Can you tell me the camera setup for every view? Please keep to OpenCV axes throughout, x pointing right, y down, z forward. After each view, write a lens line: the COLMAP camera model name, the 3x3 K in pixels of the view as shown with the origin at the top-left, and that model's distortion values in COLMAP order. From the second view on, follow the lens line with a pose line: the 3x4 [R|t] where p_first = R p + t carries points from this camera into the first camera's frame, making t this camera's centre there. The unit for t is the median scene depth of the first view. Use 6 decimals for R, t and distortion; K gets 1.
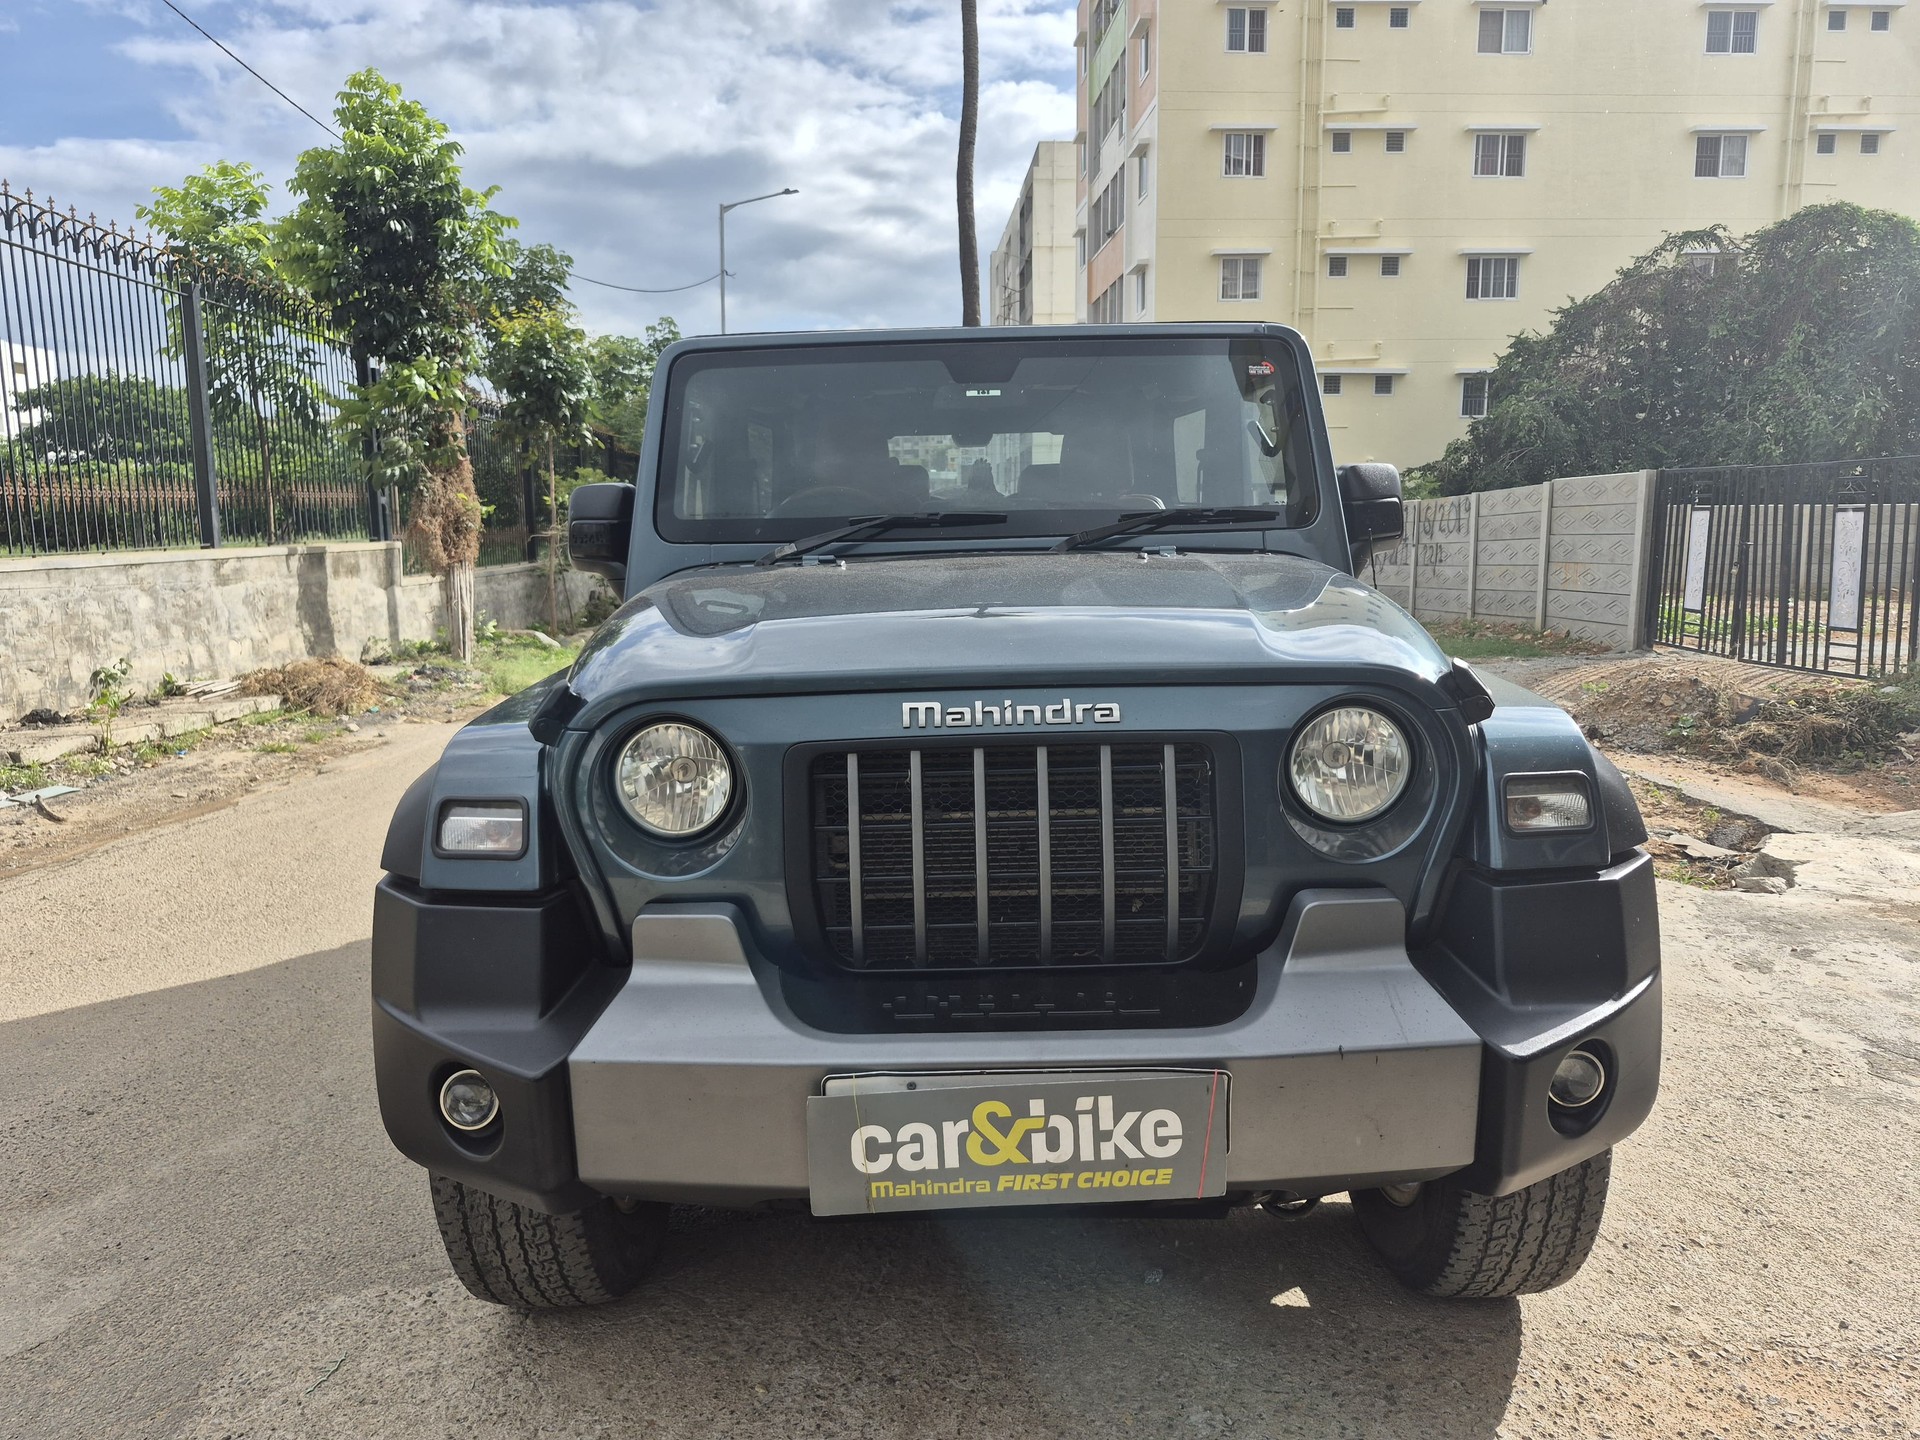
lens RADIAL K [[1364.9, 0, 974.8], [0, 1364.9, 751.5], [0, 0, 1]] dist [0.040150, -0.036955]
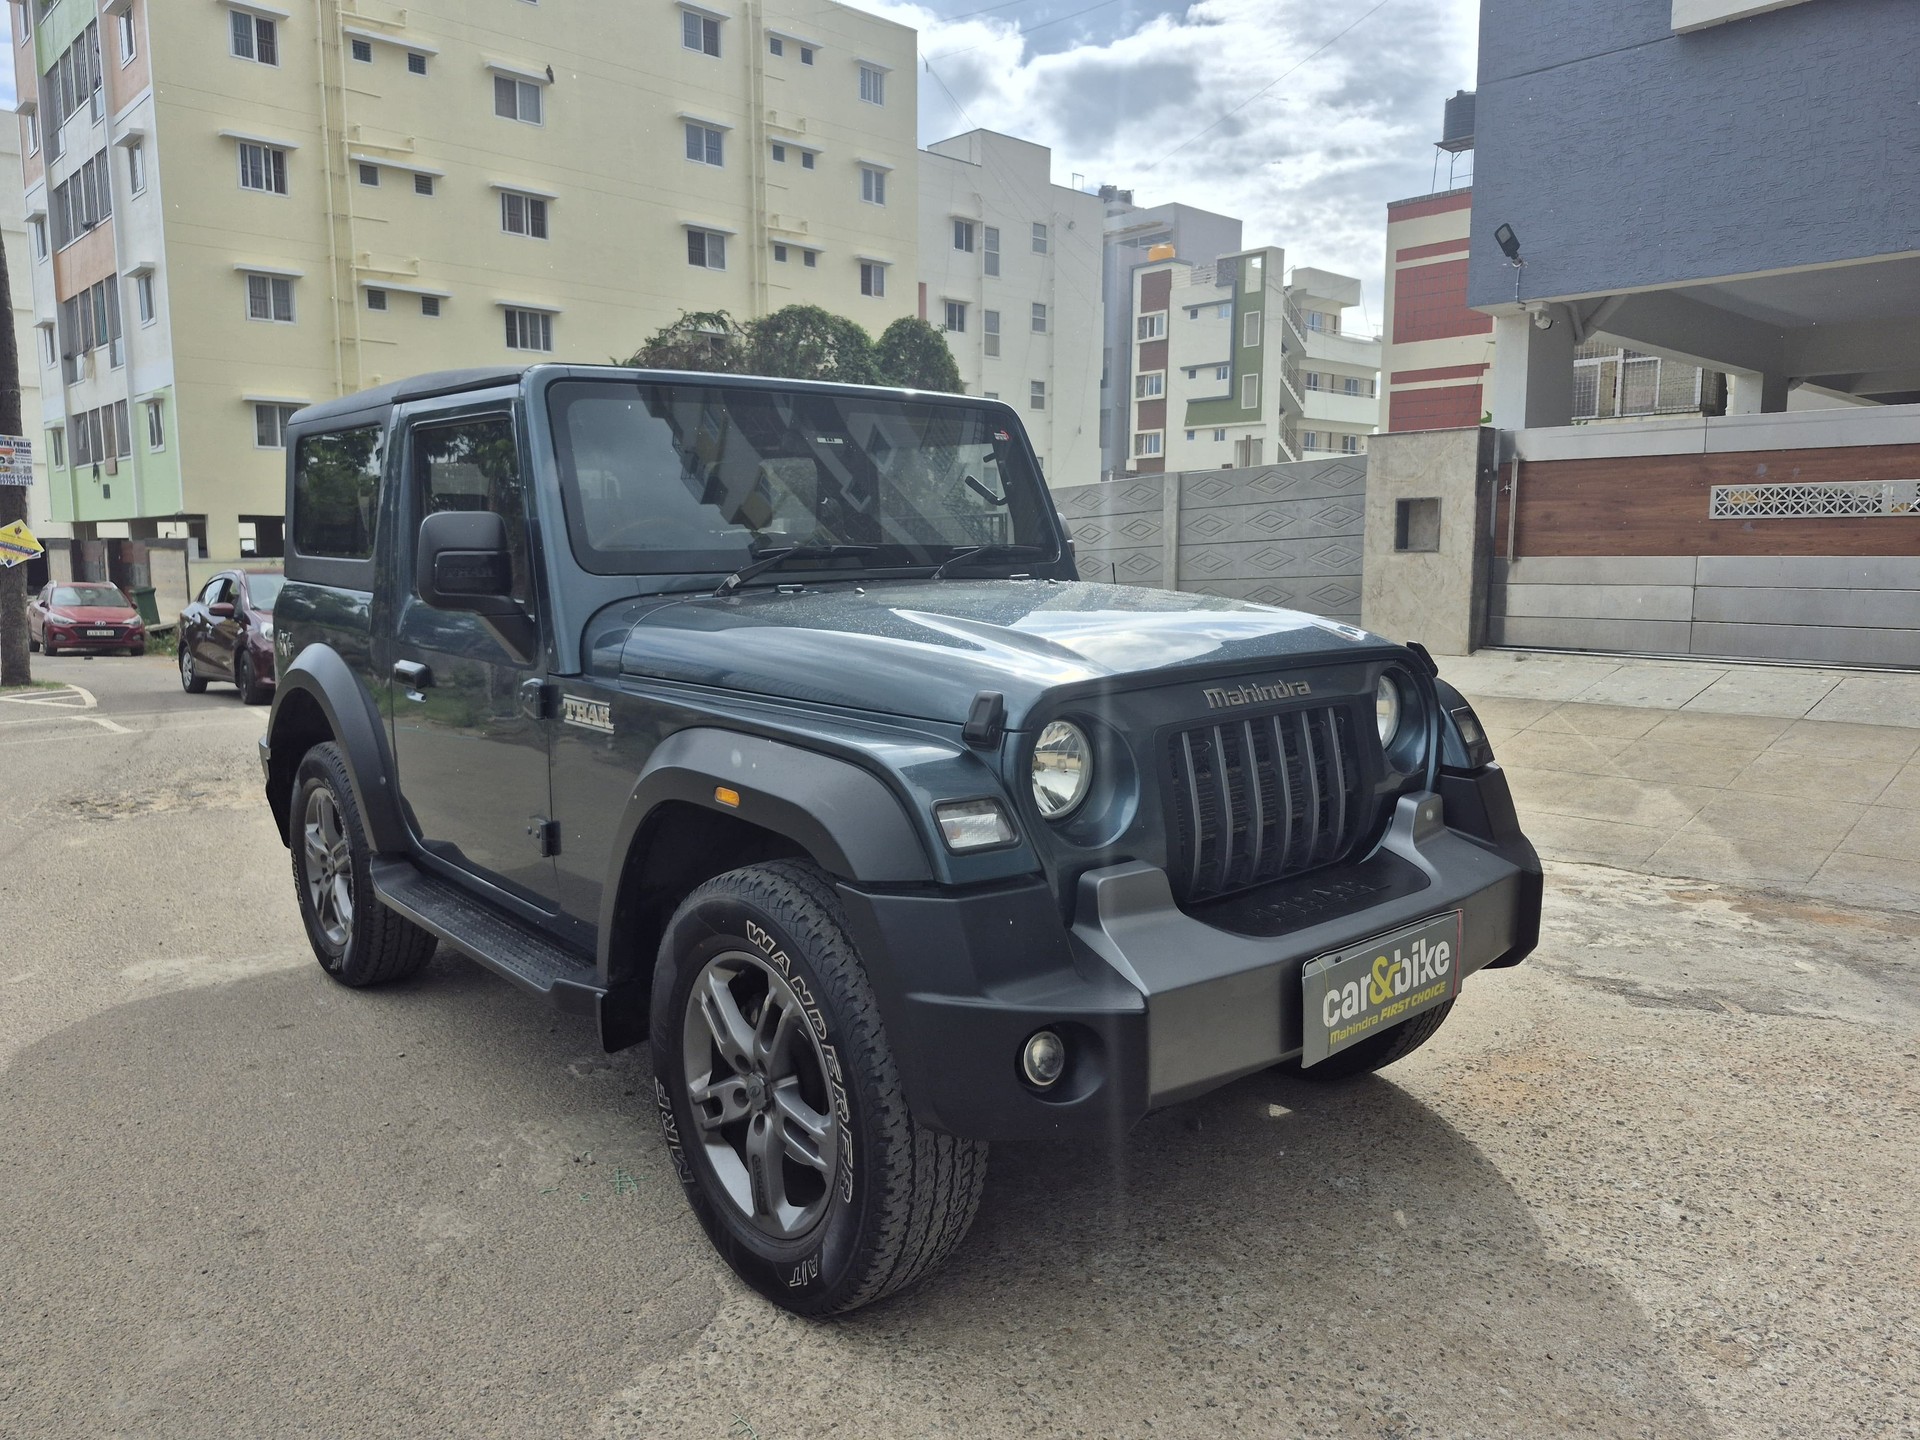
lens RADIAL K [[1364.9, 0, 961.0], [0, 1364.9, 719.5], [0, 0, 1]] dist [0.040150, -0.036955]
pose [[0.759301, -0.070906, 0.646865, -0.086948], [0.103714, 0.994526, -0.012725, -0.001200], [-0.642422, 0.076751, 0.762498, 0.012344]]
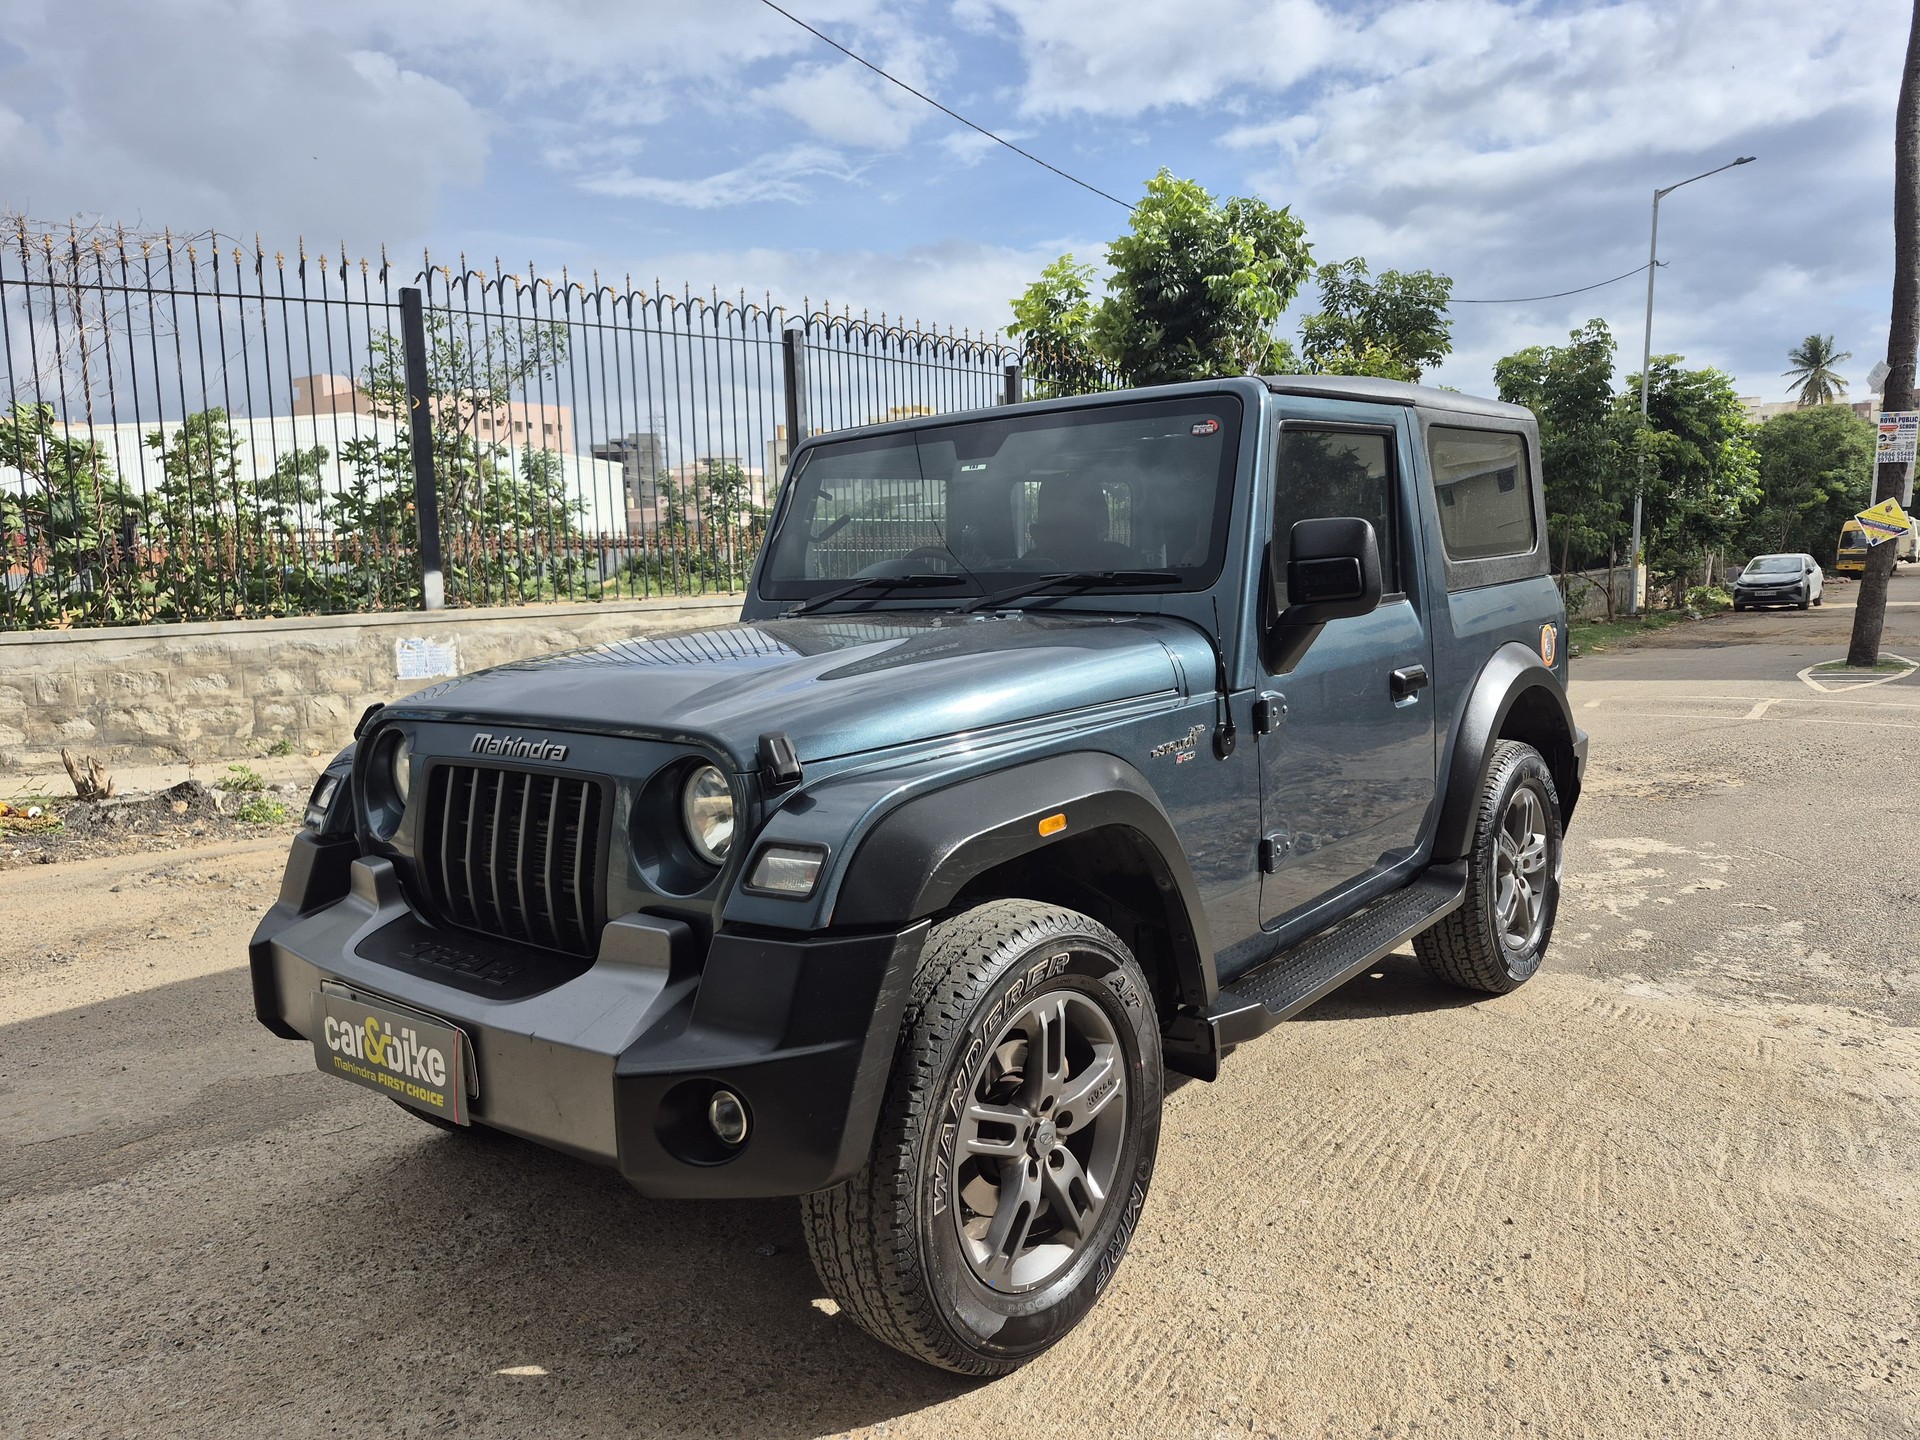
lens RADIAL K [[1364.9, 0, 972.1], [0, 1364.9, 717.5], [0, 0, 1]] dist [0.040150, -0.036955]
pose [[0.763064, 0.065239, -0.643021, 0.098148], [-0.087342, 0.996175, -0.002578, -0.007379], [0.640394, 0.058131, 0.765844, 0.020600]]
